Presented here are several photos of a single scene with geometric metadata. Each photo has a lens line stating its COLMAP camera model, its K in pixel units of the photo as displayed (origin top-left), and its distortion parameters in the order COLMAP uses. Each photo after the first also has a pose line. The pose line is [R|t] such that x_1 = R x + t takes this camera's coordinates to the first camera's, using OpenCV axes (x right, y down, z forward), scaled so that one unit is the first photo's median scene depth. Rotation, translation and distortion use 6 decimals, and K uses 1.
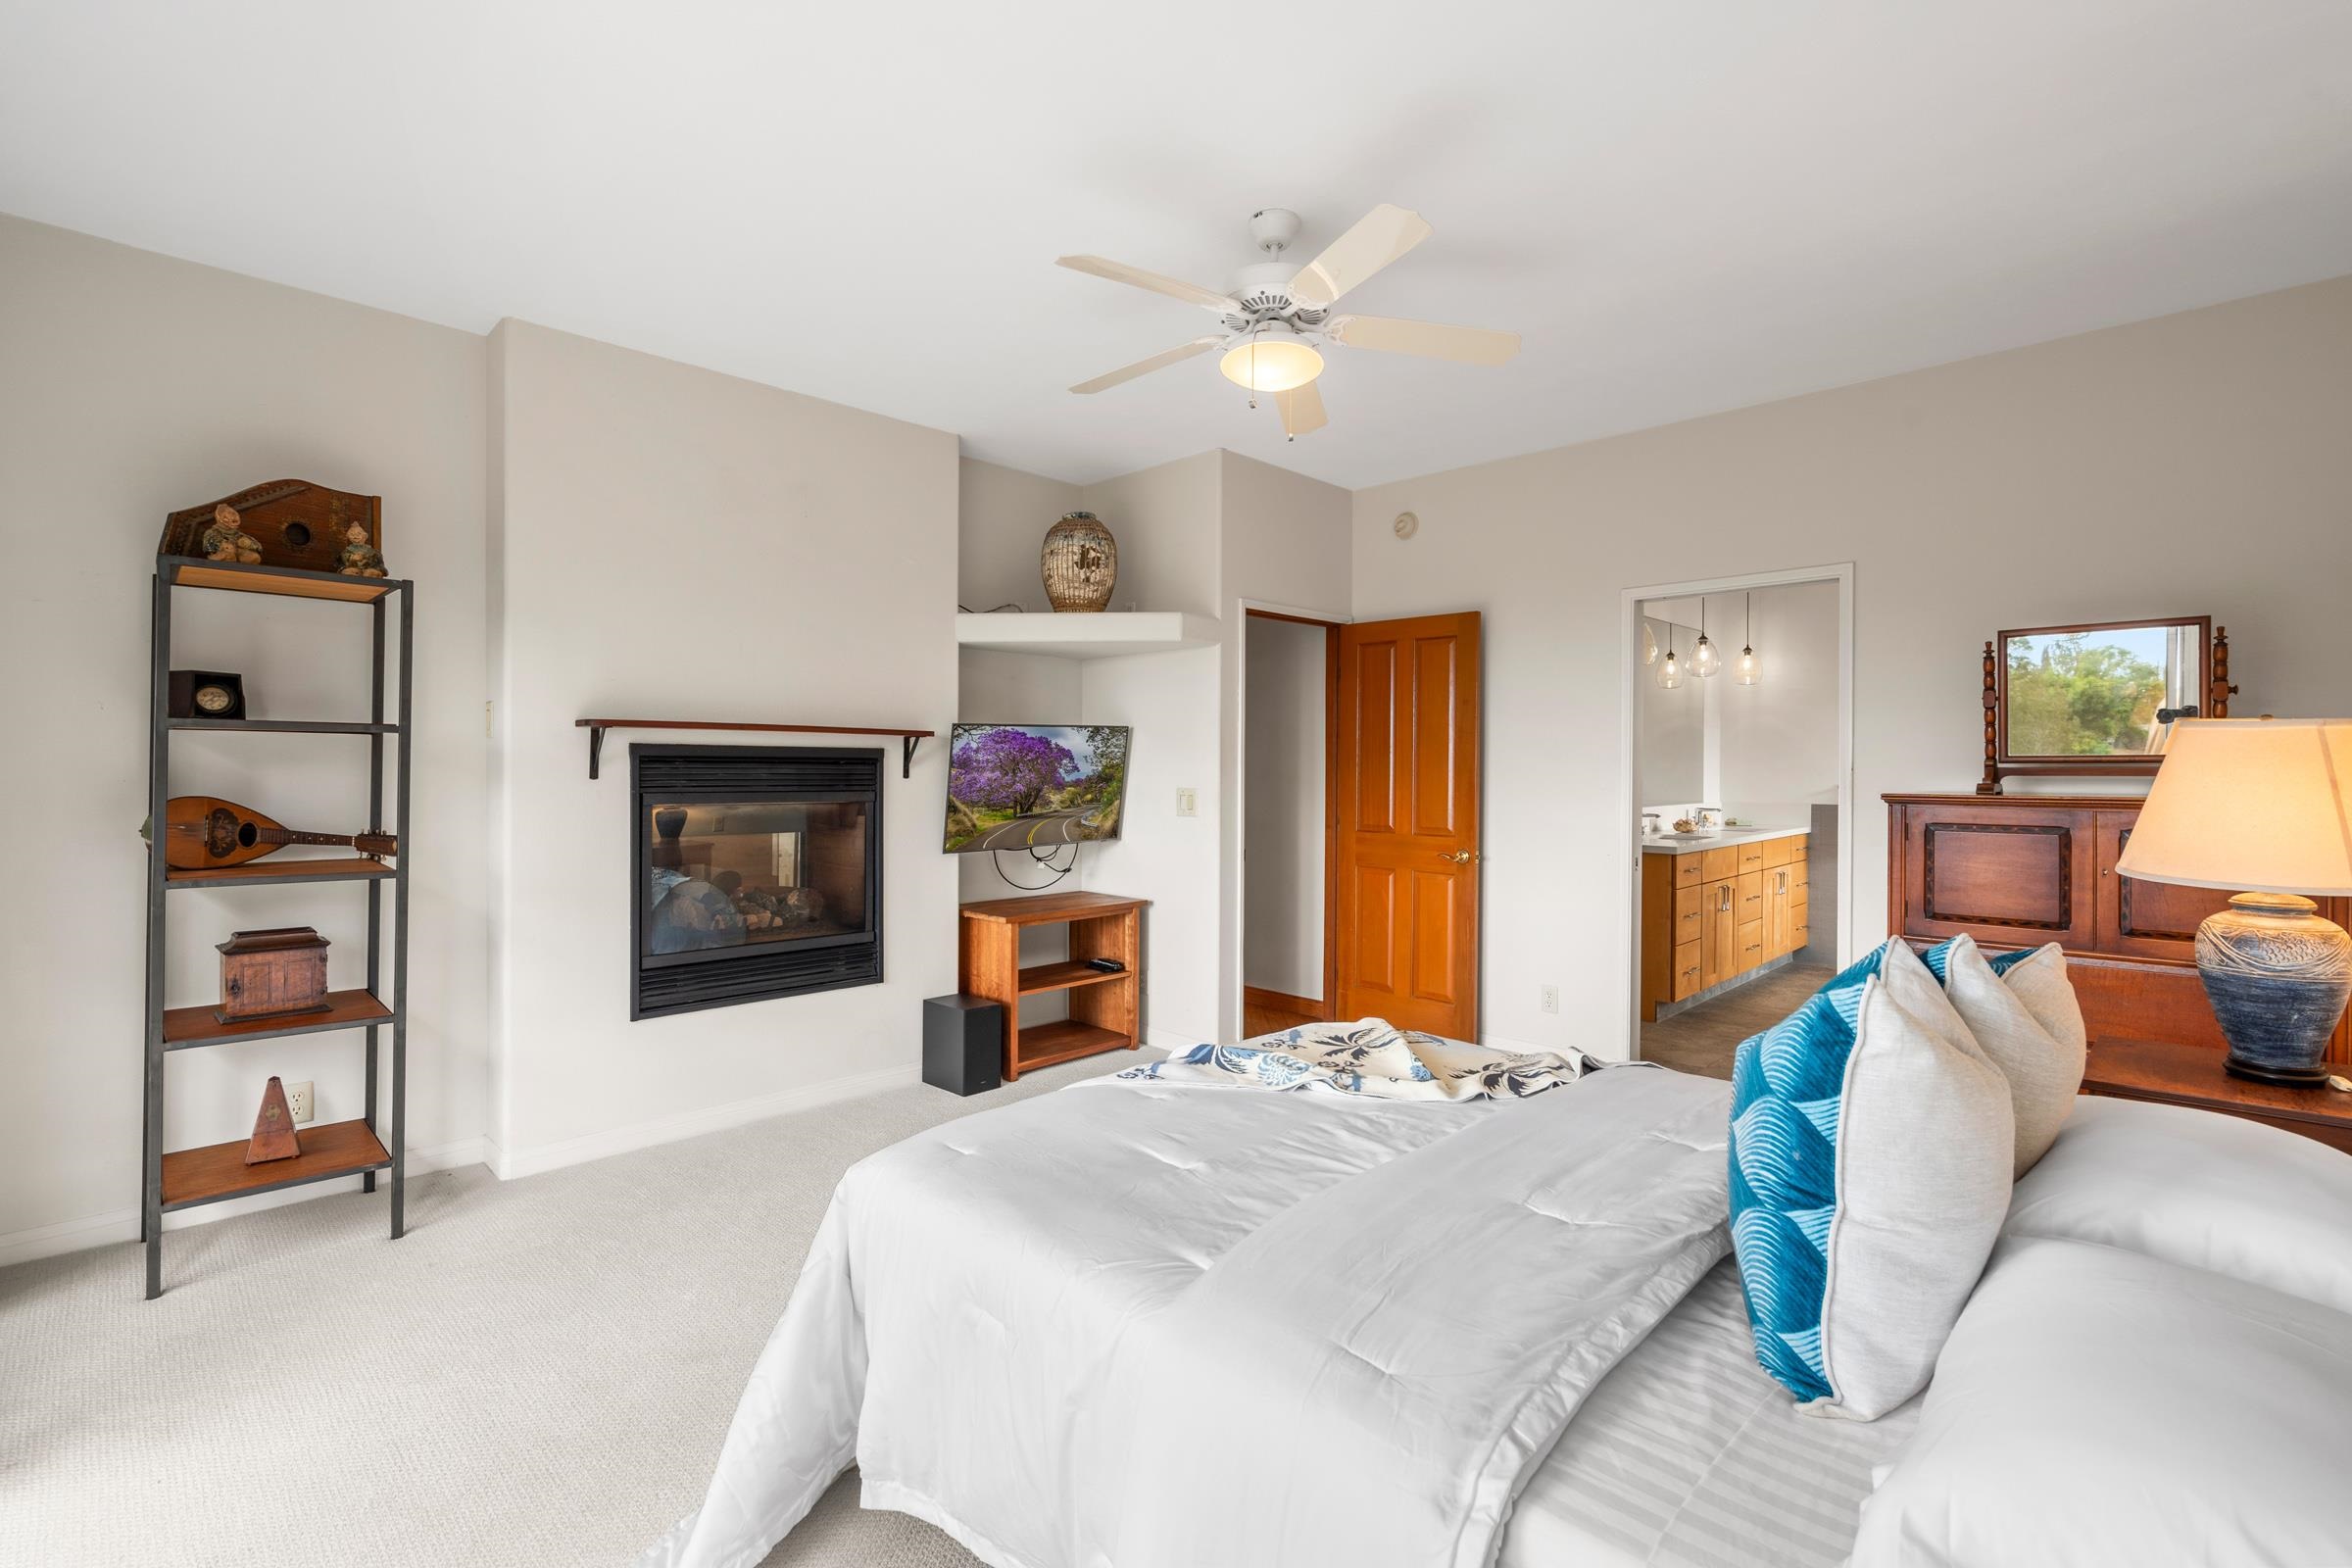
lens RADIAL K [[1058.6, 0, 1158.5], [0, 1058.6, 773.0], [0, 0, 1]] dist [-0.002840, 0.000765]
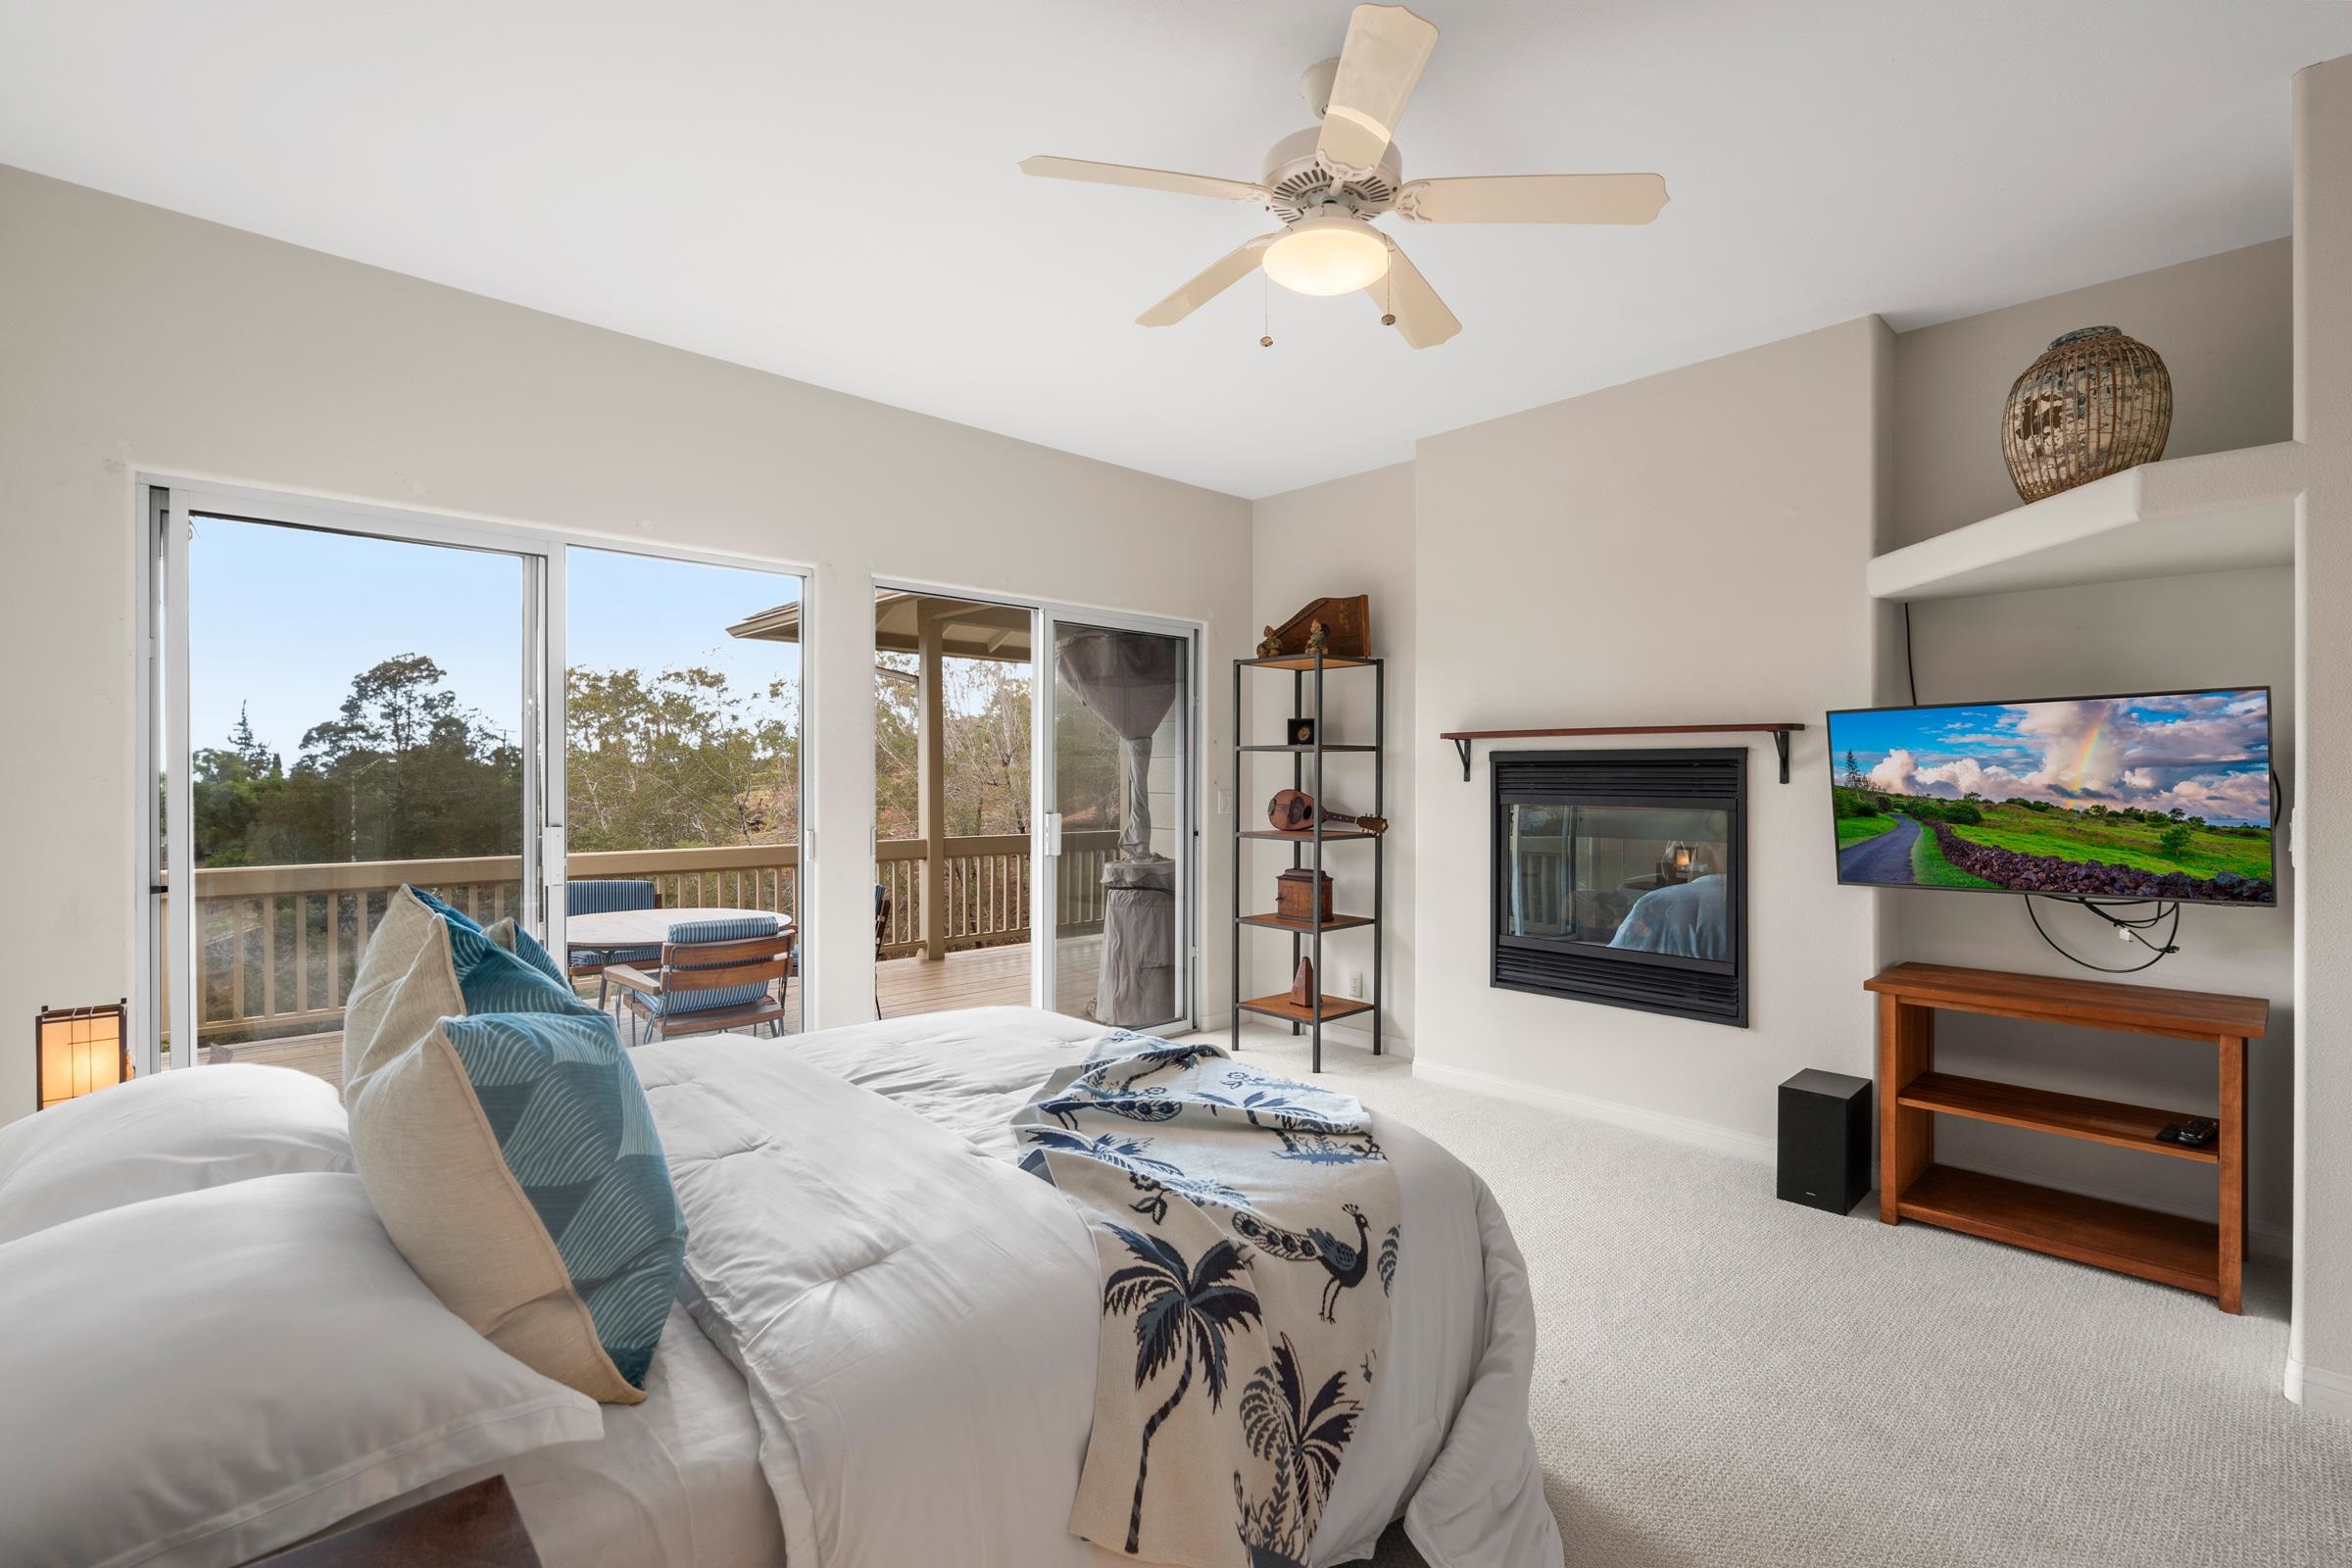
lens RADIAL K [[1058.6, 0, 1176.7], [0, 1058.6, 771.5], [0, 0, 1]] dist [-0.002840, 0.000765]
pose [[-0.035226, -0.007075, -0.999354, 0.612647], [-0.003710, 0.999969, -0.006949, 0.003386], [0.999372, 0.003463, -0.035251, 0.604298]]
